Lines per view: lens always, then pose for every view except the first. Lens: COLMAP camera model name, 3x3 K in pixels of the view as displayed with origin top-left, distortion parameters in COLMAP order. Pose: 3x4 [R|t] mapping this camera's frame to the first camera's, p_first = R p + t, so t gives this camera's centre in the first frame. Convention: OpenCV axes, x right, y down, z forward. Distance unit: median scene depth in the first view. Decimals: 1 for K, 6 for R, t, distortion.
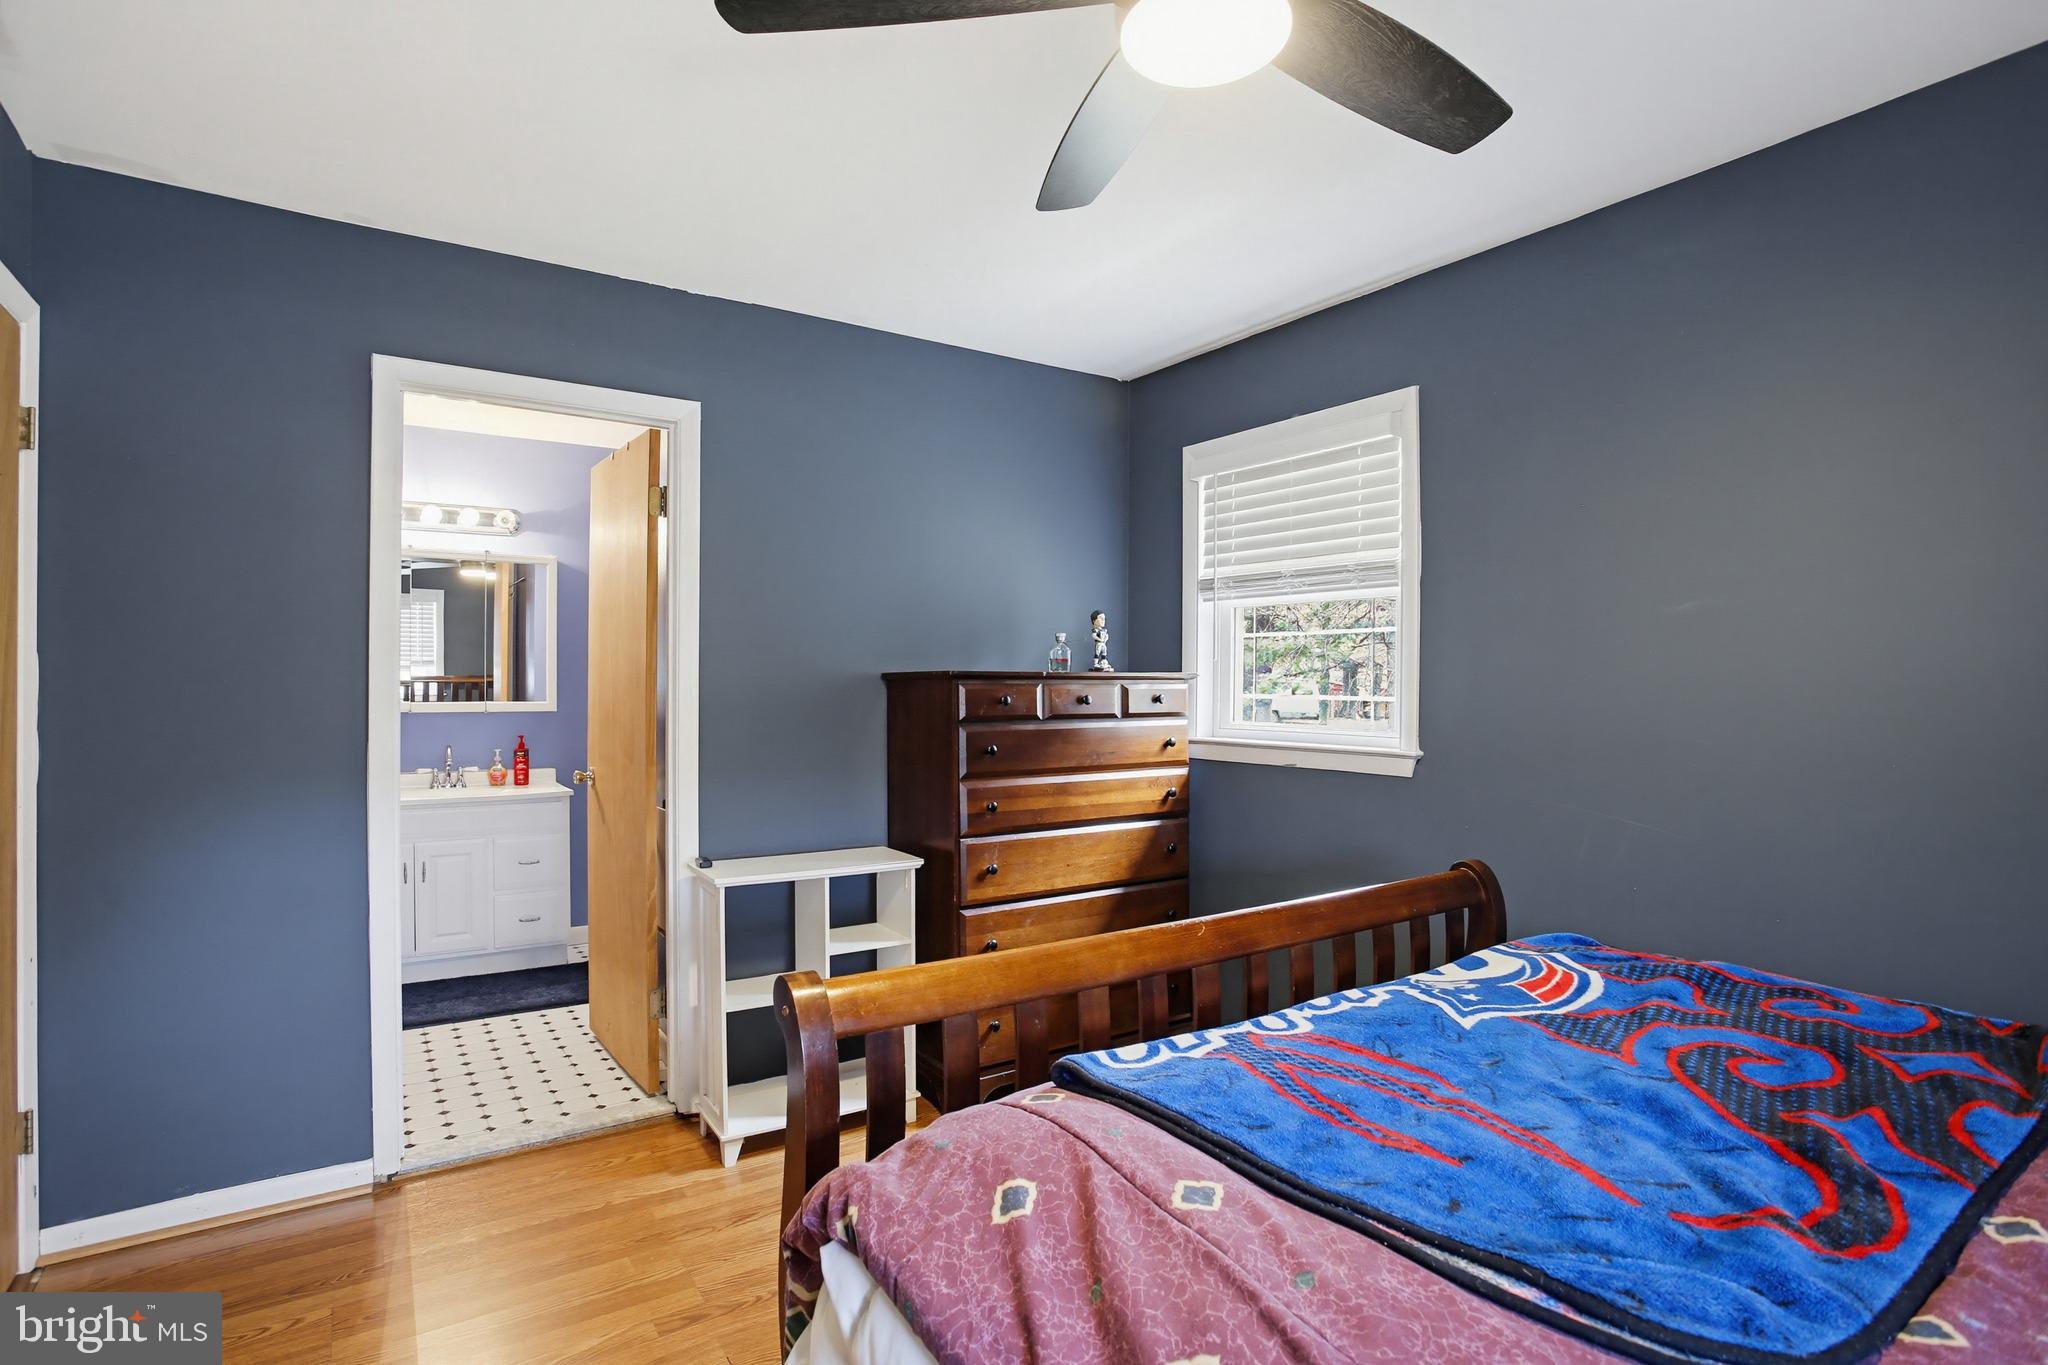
lens RADIAL K [[998.3, 0, 1005.4], [0, 998.3, 679.3], [0, 0, 1]] dist [-0.085092, 0.033010]
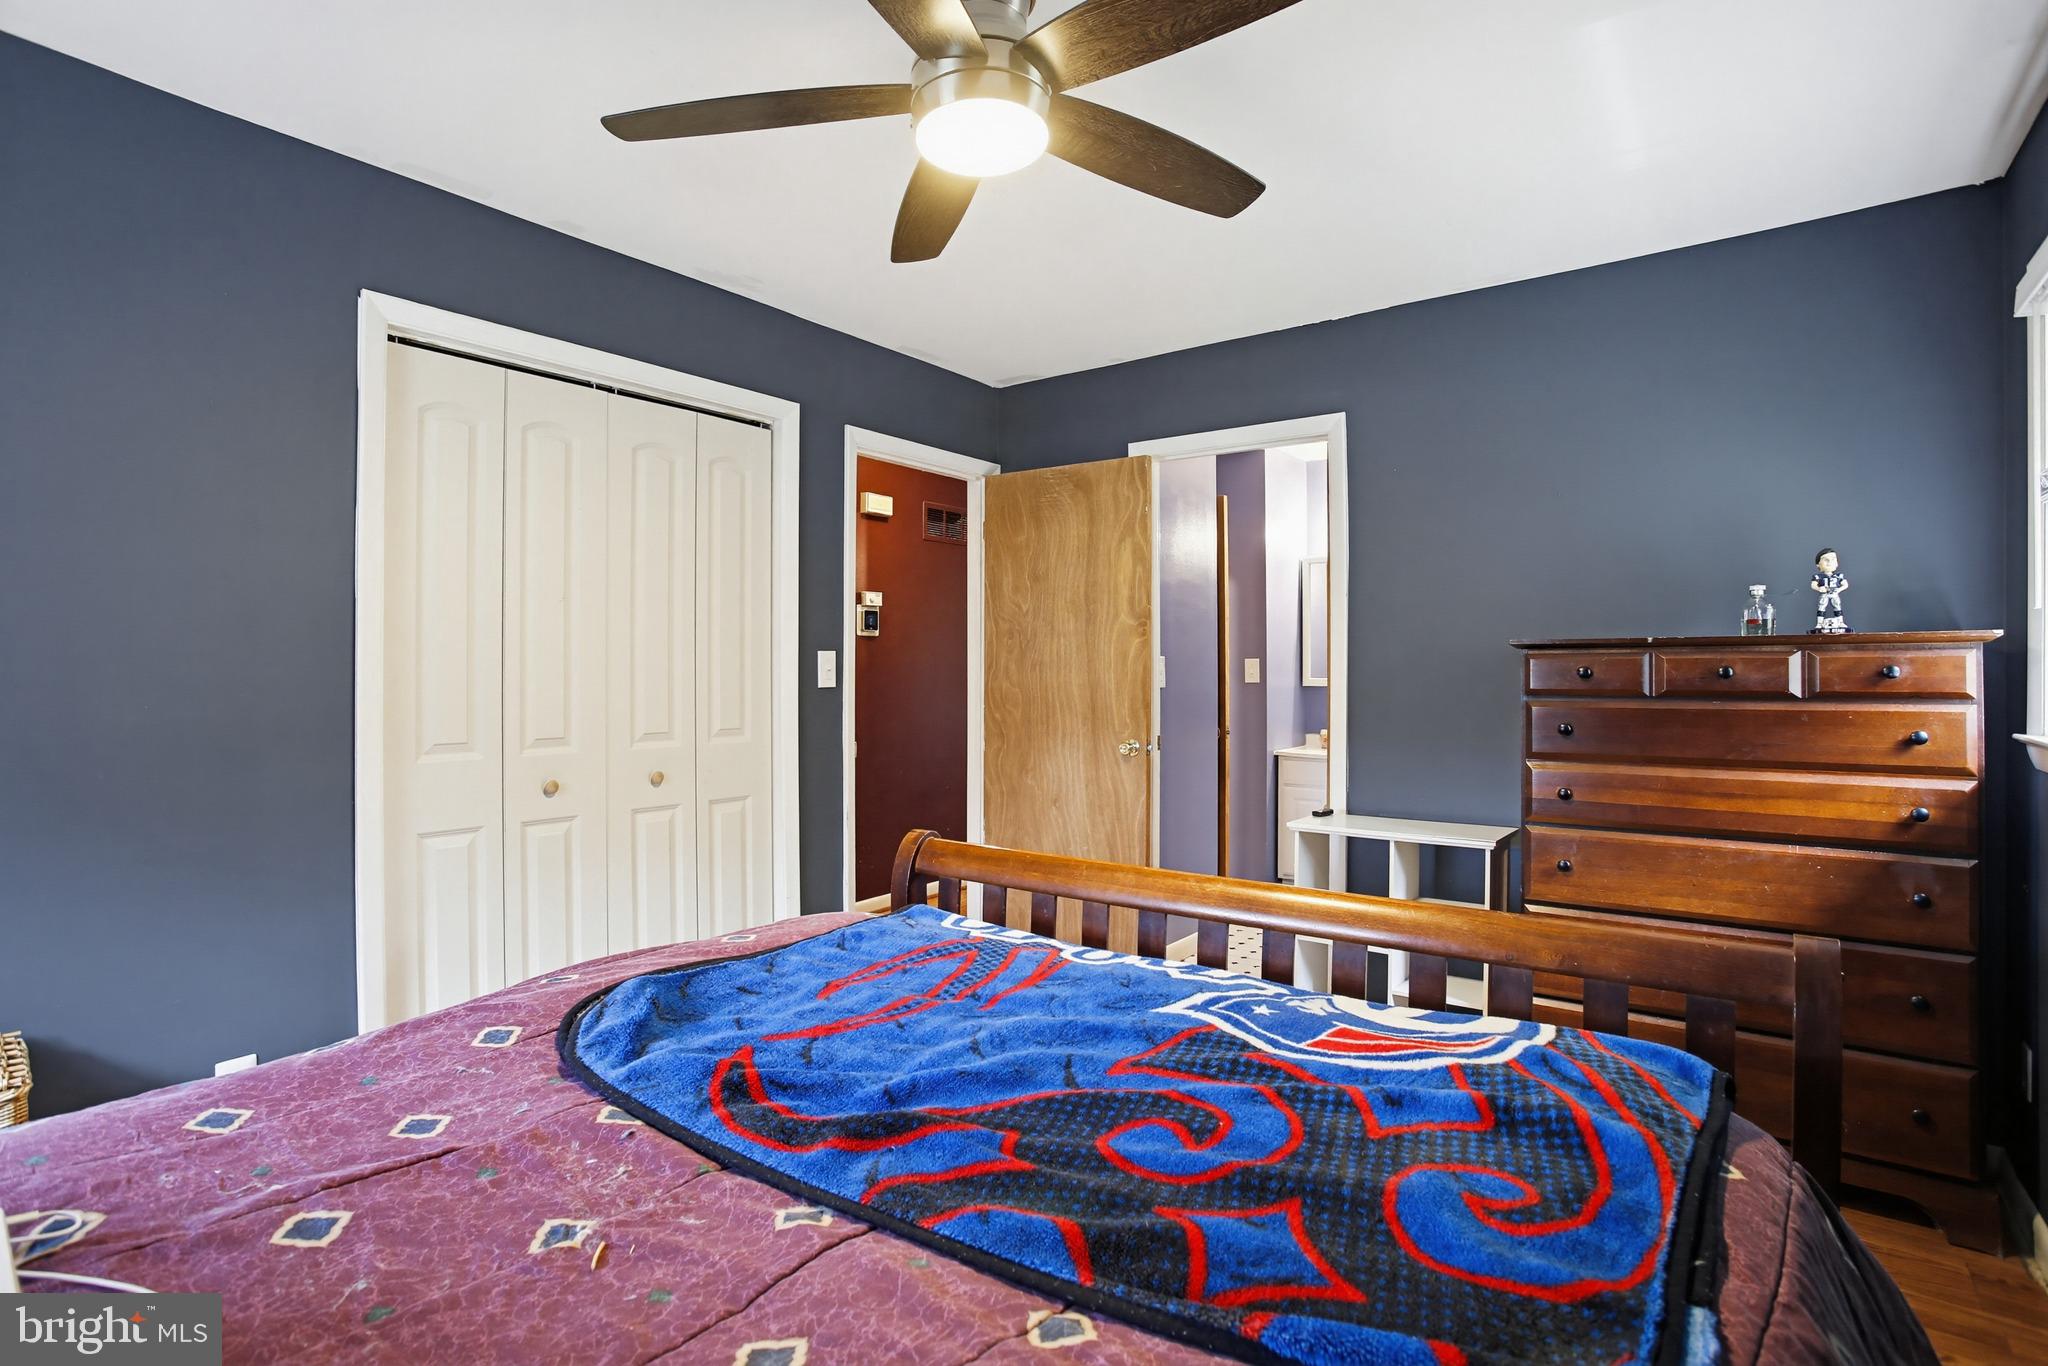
lens RADIAL K [[998.3, 0, 1005.4], [0, 998.3, 679.8], [0, 0, 1]] dist [-0.085092, 0.033010]
pose [[0.322670, 0.006522, -0.946489, 0.752320], [0.017588, 0.999762, 0.012885, 0.007732], [0.946348, -0.020804, 0.322479, 0.302580]]
